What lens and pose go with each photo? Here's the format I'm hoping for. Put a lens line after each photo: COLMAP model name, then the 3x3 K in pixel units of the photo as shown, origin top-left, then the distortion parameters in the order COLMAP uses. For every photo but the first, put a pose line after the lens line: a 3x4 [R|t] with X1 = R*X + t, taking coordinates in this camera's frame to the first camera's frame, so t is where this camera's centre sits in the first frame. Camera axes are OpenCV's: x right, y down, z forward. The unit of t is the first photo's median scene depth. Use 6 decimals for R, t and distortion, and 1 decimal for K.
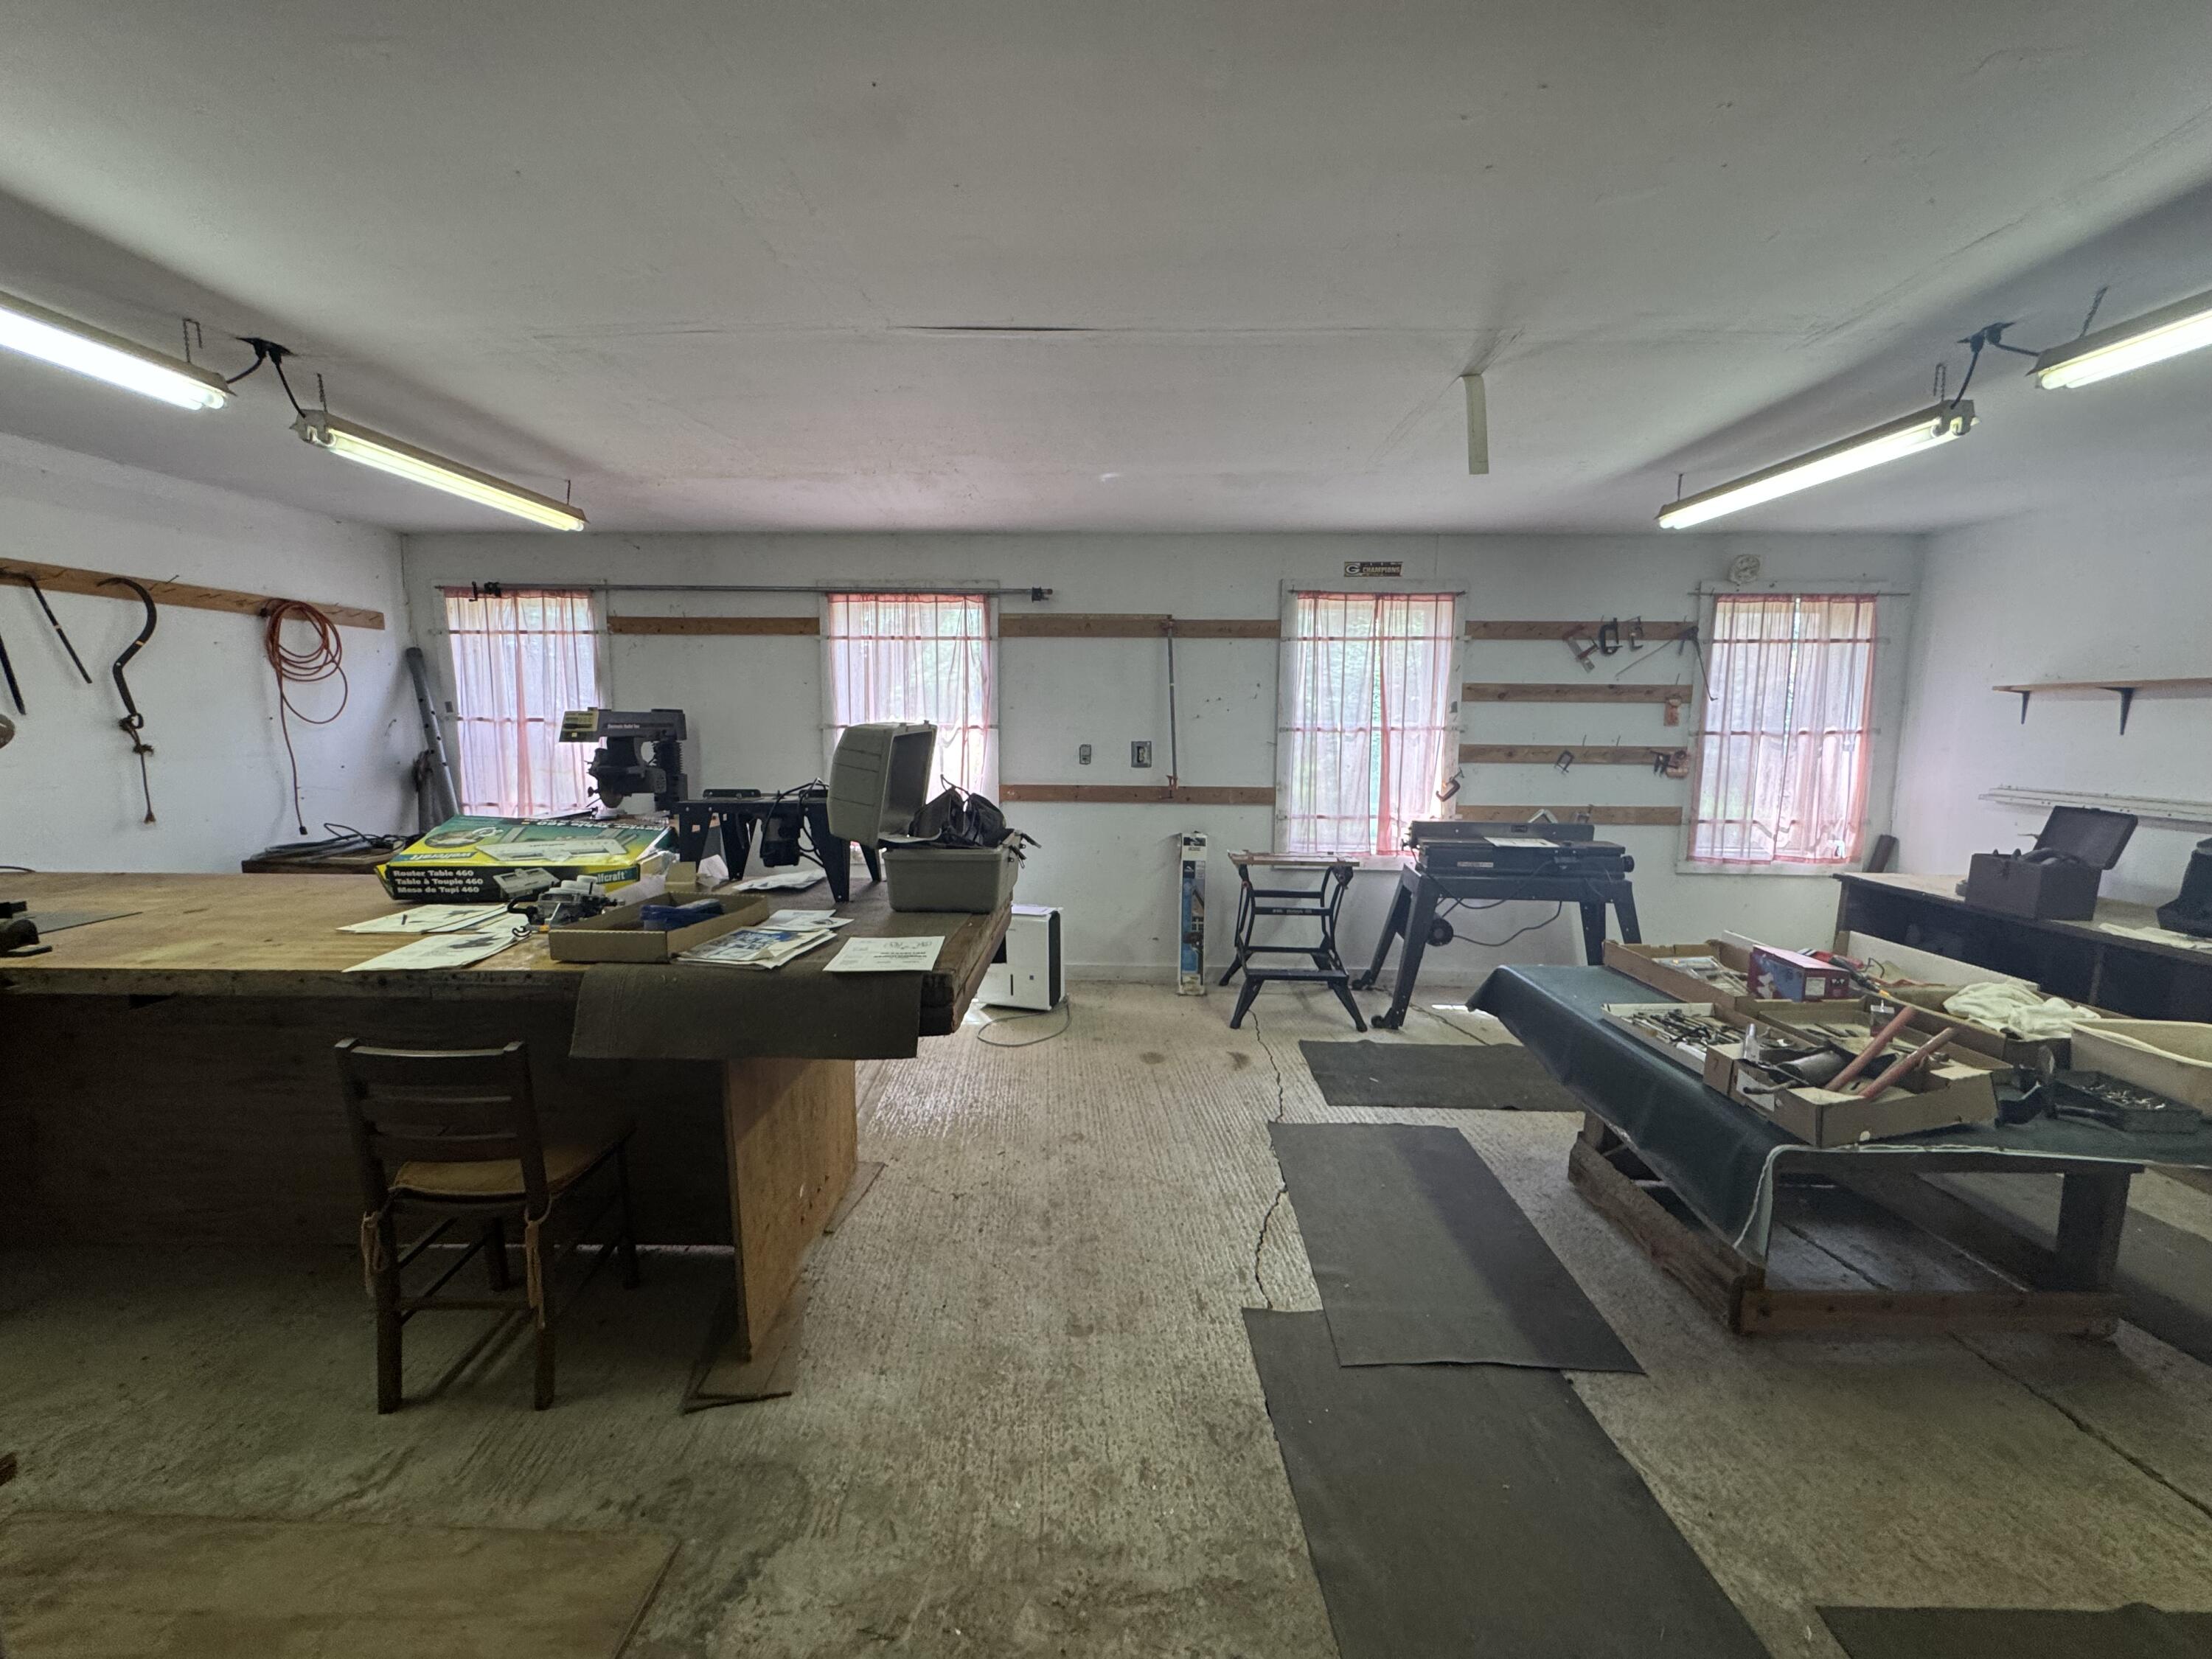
lens RADIAL K [[882.0, 0, 1096.4], [0, 882.0, 819.5], [0, 0, 1]] dist [0.000544, 0.000028]
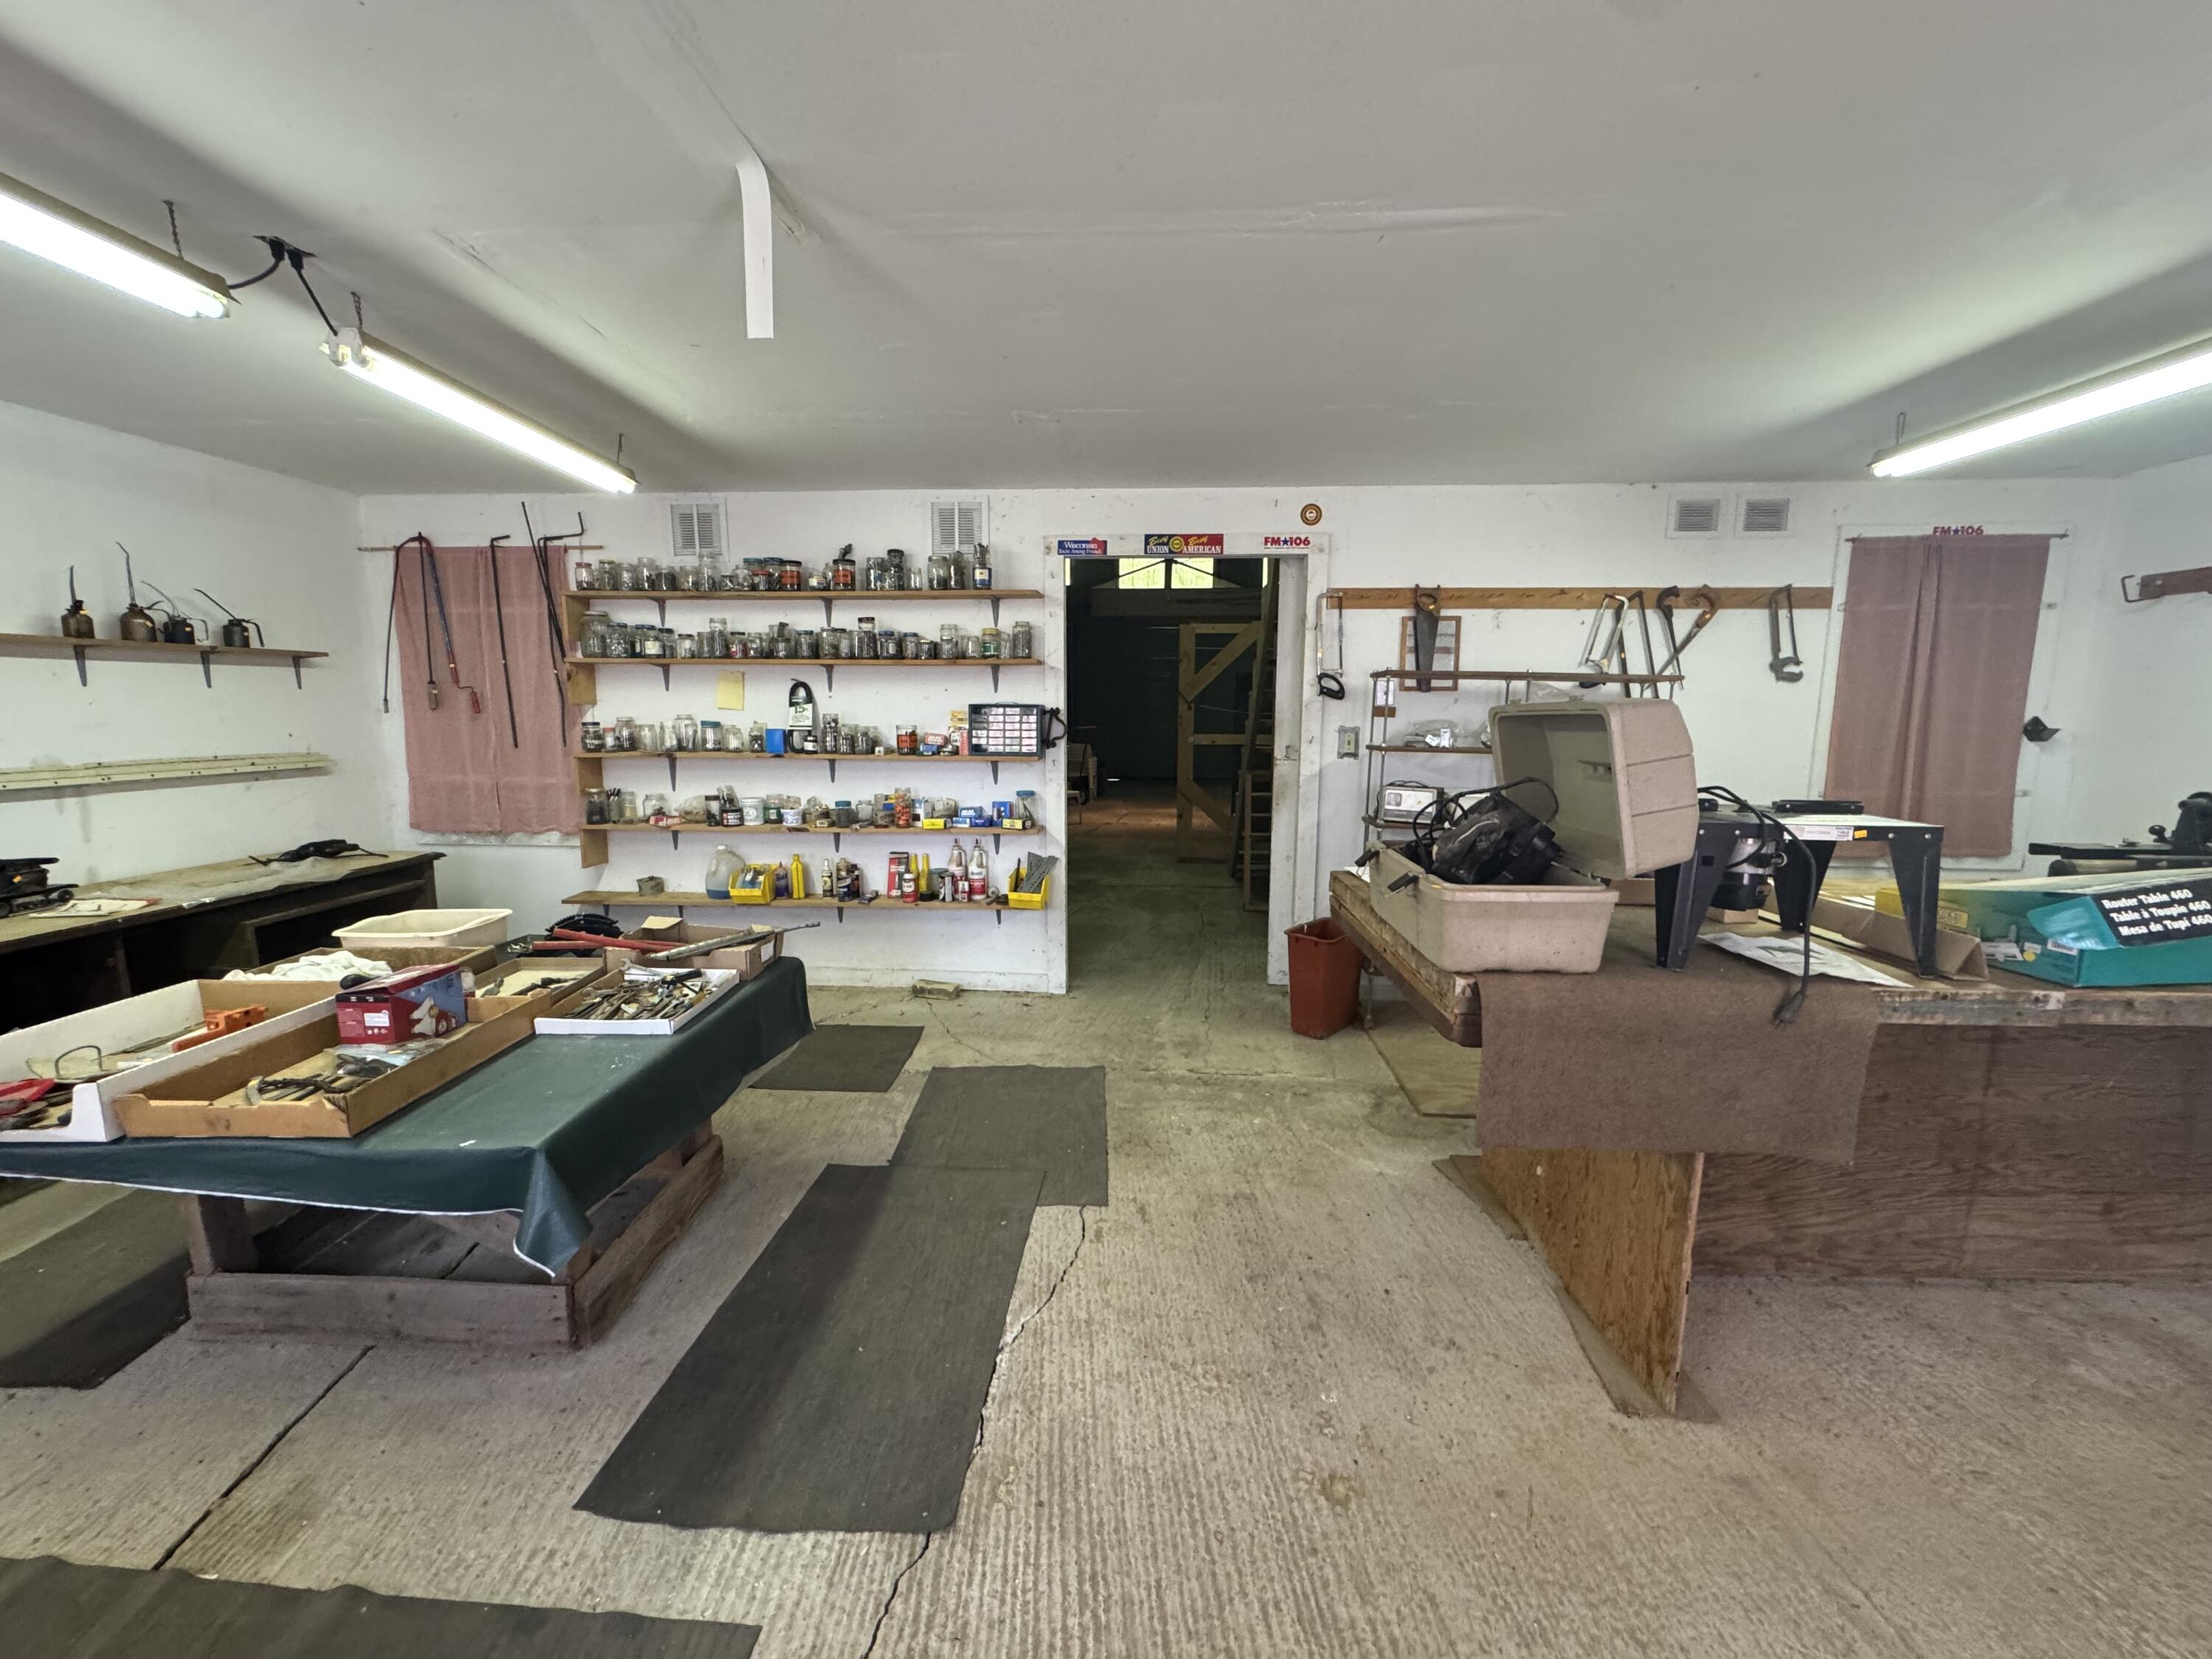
lens RADIAL K [[882.0, 0, 1103.4], [0, 882.0, 831.7], [0, 0, 1]] dist [0.000544, 0.000028]
pose [[-0.999785, -0.012719, 0.016395, 0.154226], [-0.008194, 0.967901, 0.251196, -0.202827], [-0.019064, 0.251008, -0.967797, 1.950355]]
